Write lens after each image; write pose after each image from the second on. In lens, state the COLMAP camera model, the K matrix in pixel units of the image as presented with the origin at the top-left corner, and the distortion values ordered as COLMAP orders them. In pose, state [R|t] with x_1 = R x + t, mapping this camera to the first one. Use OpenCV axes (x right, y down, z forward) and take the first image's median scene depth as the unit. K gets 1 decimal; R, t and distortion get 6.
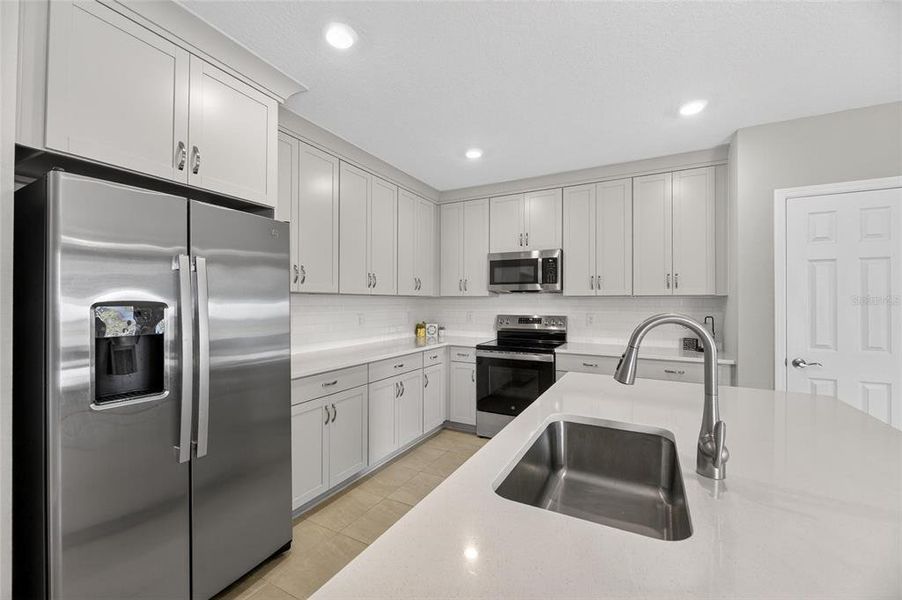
lens RADIAL K [[363.2, 0, 448.9], [0, 363.2, 300.1], [0, 0, 1]] dist [0.003181, -0.003713]
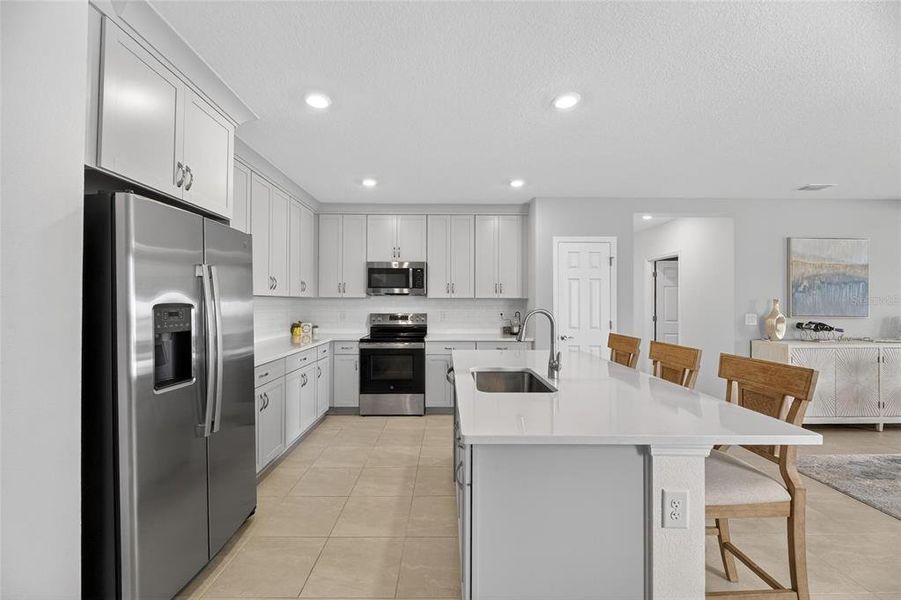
lens RADIAL K [[362.8, 0, 444.5], [0, 362.8, 300.3], [0, 0, 1]] dist [0.003181, -0.003713]
pose [[0.880186, 0.002002, 0.474625, -0.258560], [-0.002349, 0.999997, 0.000138, -0.003420], [-0.474623, -0.001236, 0.880188, -0.184078]]
